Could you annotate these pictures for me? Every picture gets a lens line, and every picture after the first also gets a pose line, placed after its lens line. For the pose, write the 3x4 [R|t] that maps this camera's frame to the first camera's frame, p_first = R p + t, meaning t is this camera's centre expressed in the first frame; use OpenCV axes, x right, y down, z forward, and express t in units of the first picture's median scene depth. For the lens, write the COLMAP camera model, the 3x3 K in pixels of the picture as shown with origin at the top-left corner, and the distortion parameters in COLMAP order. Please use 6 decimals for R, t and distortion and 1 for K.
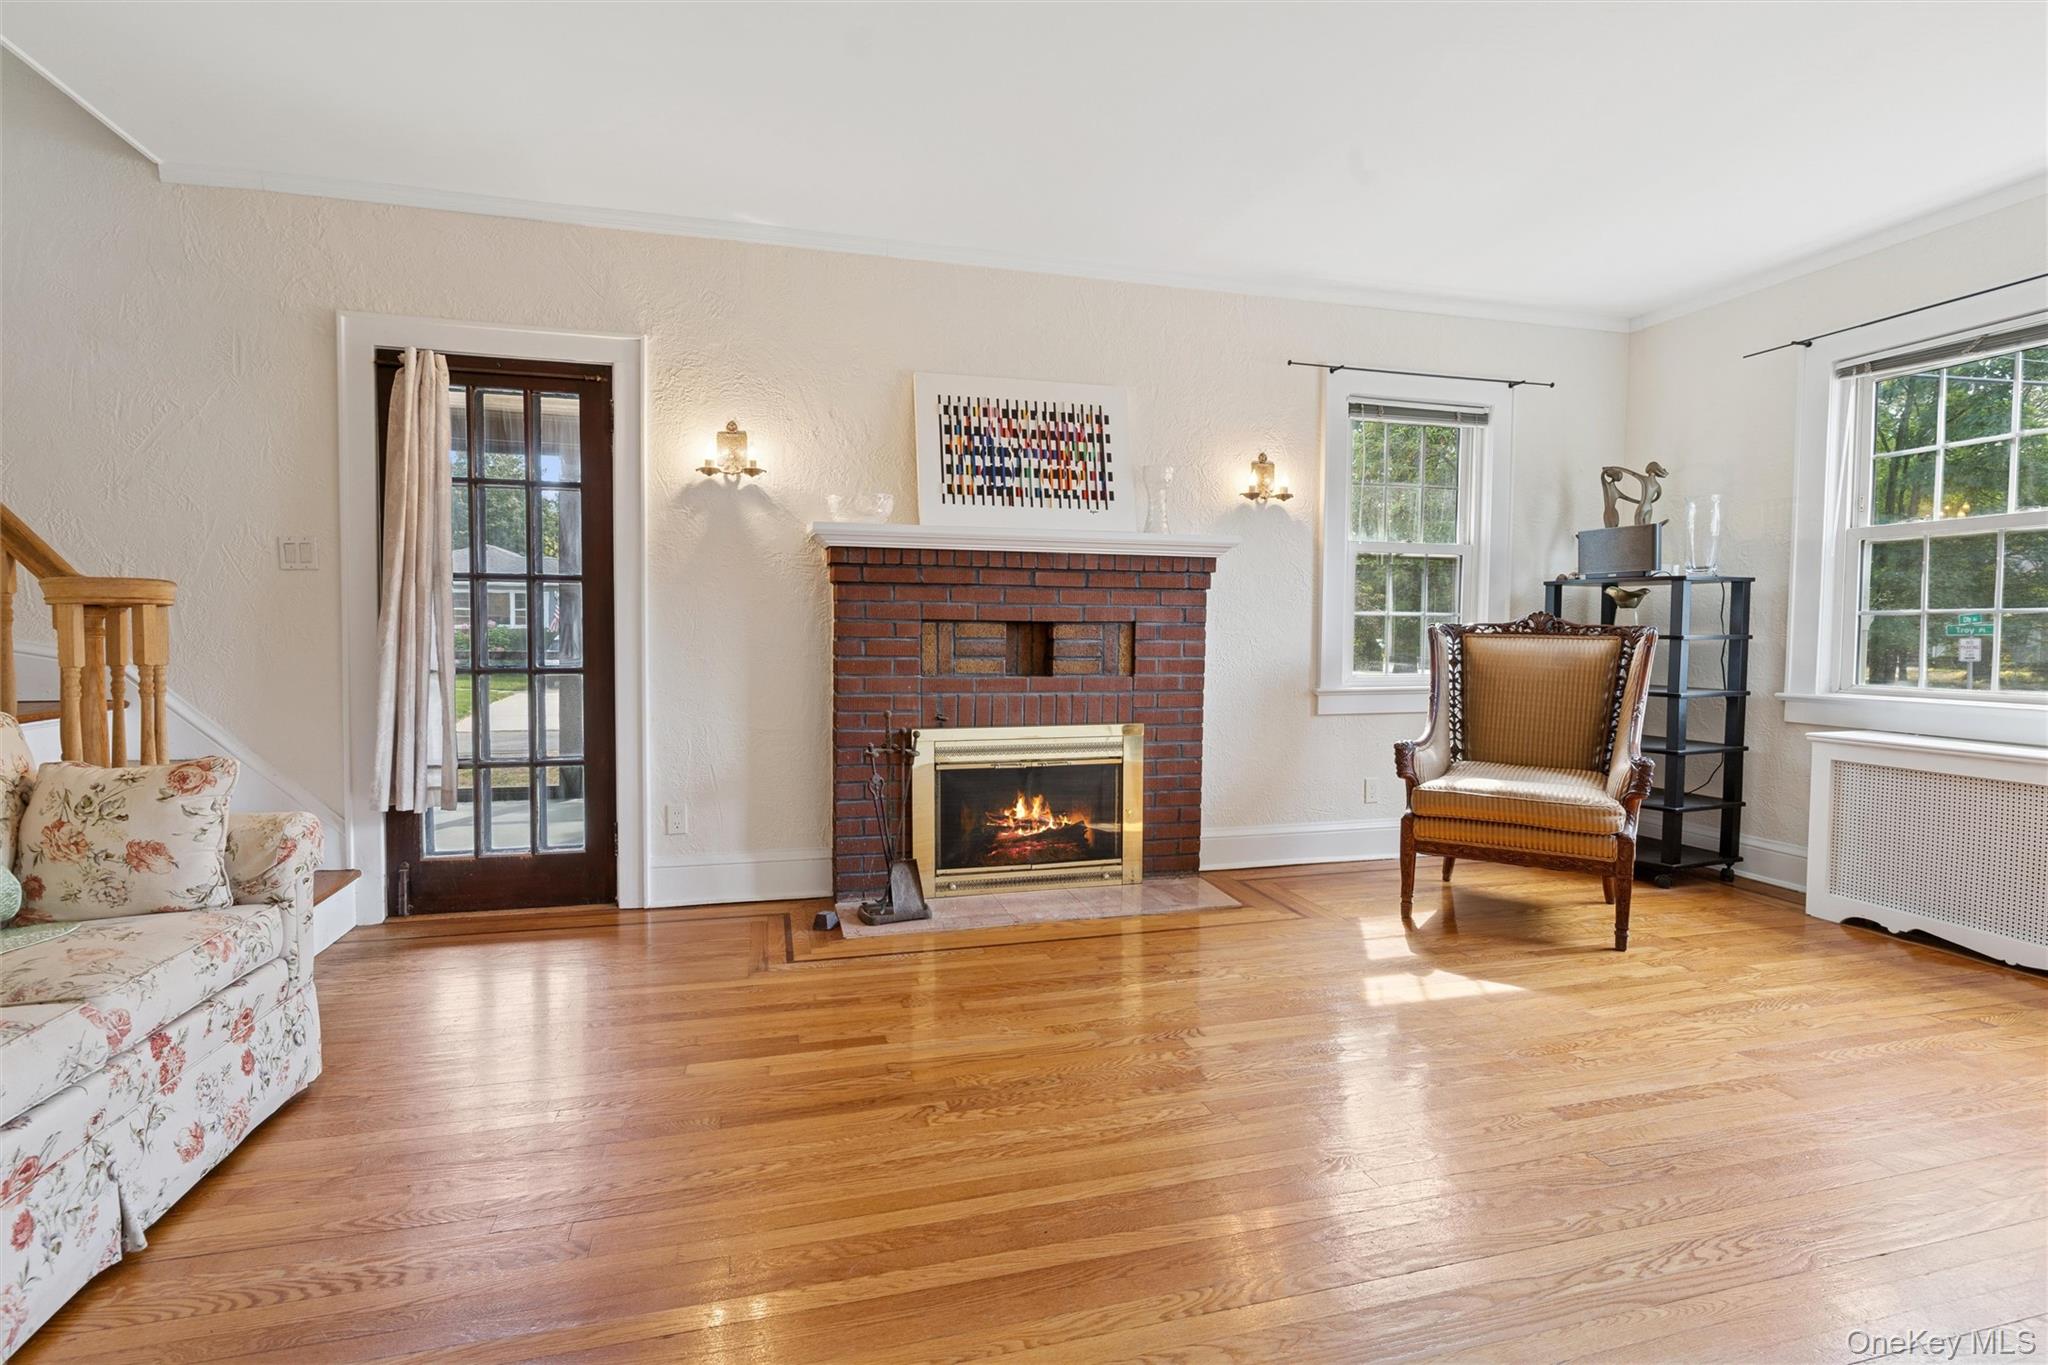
lens RADIAL K [[967.1, 0, 1020.3], [0, 967.1, 673.2], [0, 0, 1]] dist [0.002115, 0.000352]
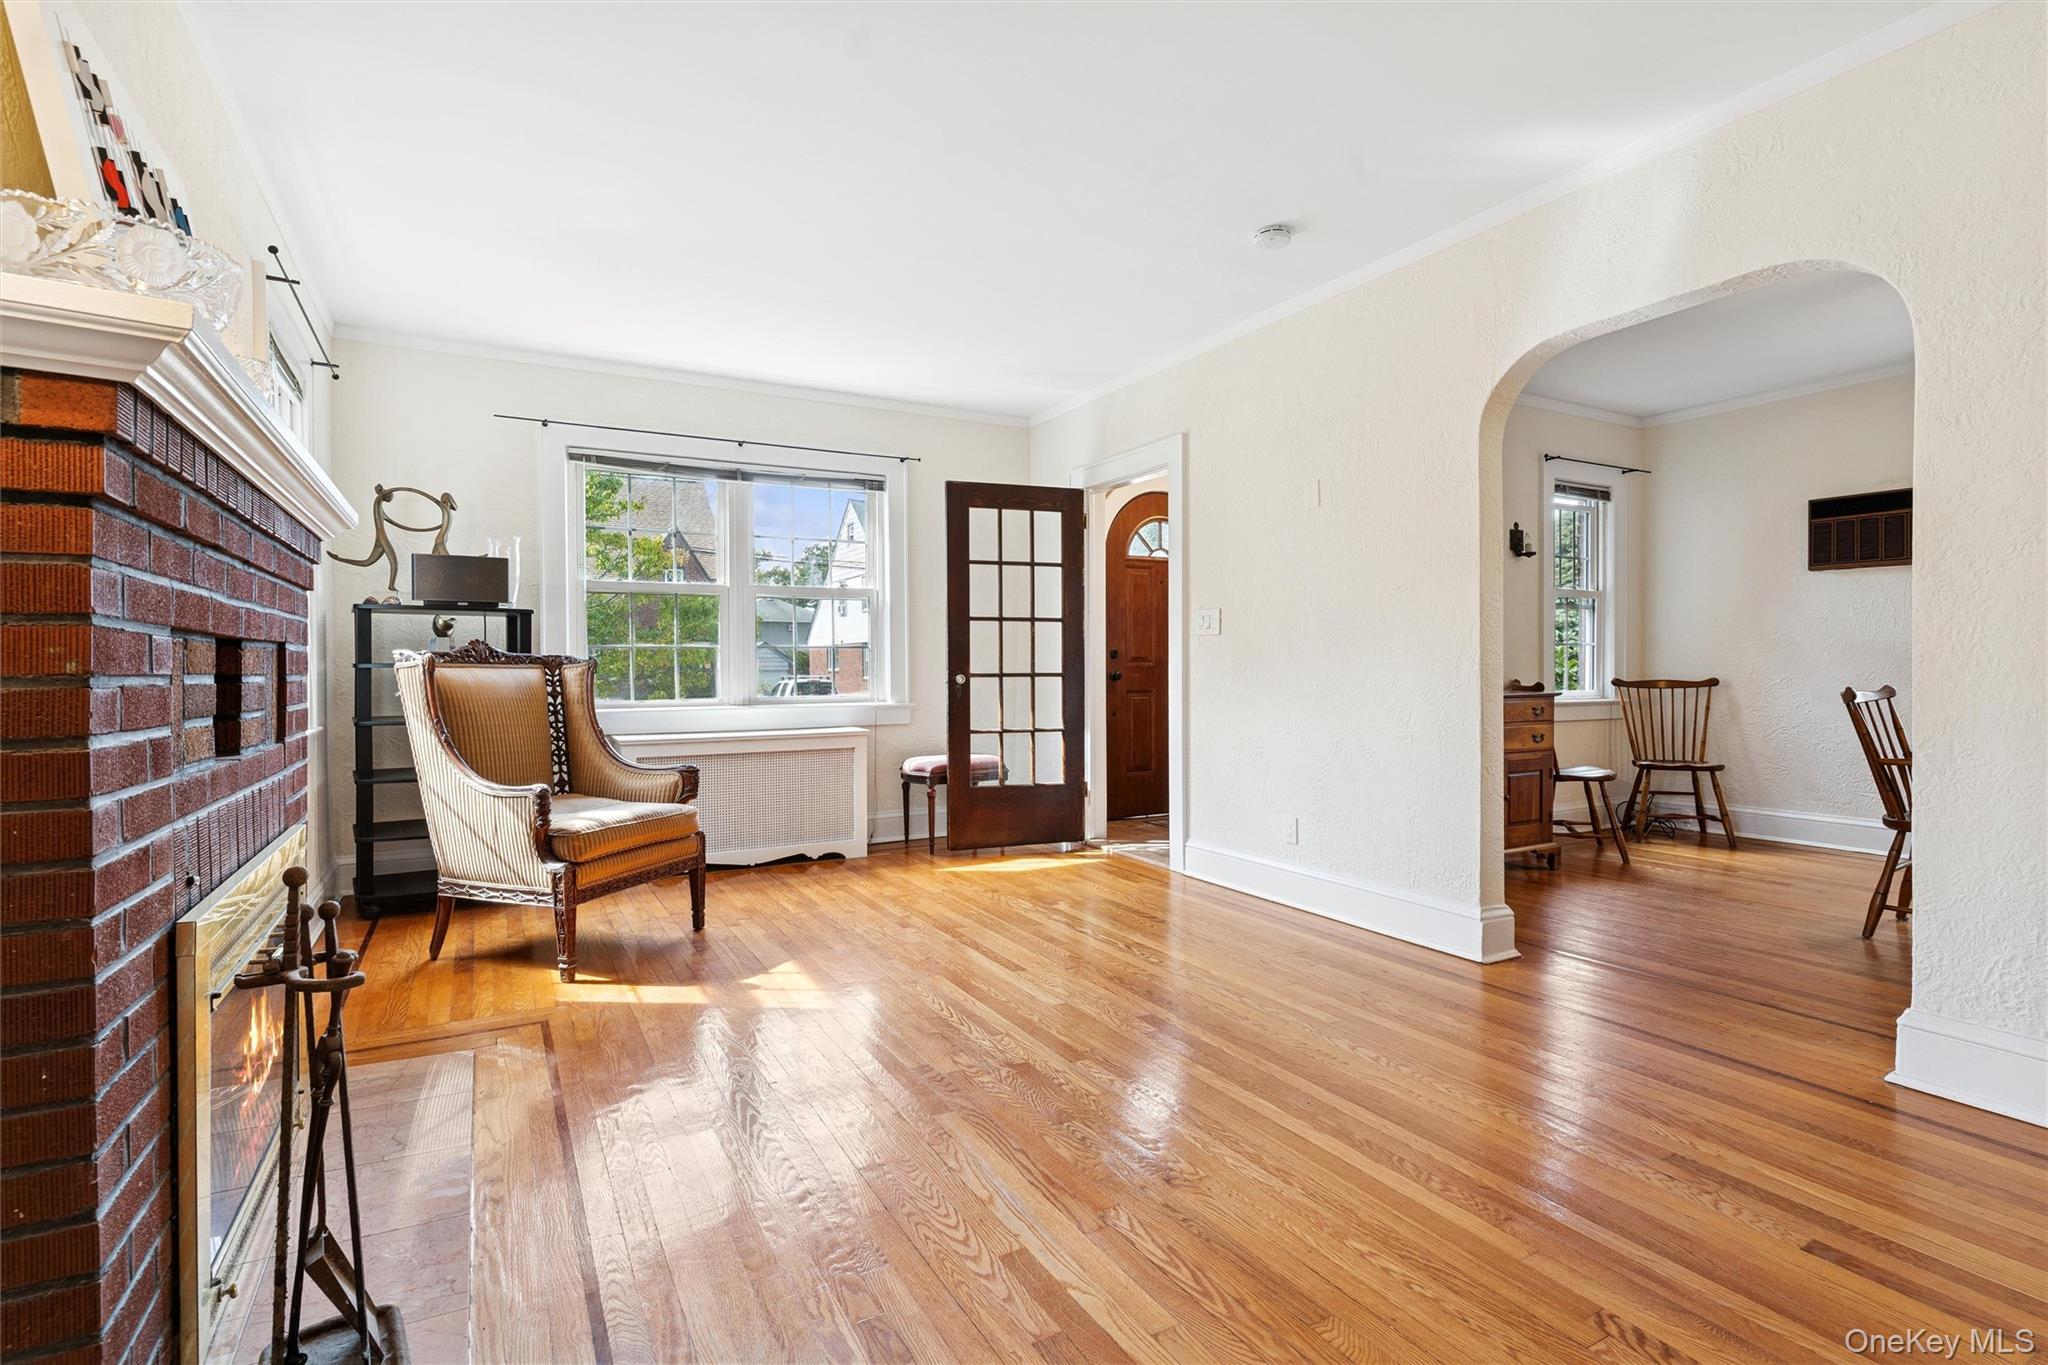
lens RADIAL K [[967.1, 0, 1020.3], [0, 967.1, 673.2], [0, 0, 1]] dist [0.002115, 0.000352]
pose [[-0.233051, -0.010296, 0.972410, -0.517933], [0.045810, 0.998718, 0.021553, -0.027586], [-0.971385, 0.049569, -0.232280, 0.736144]]
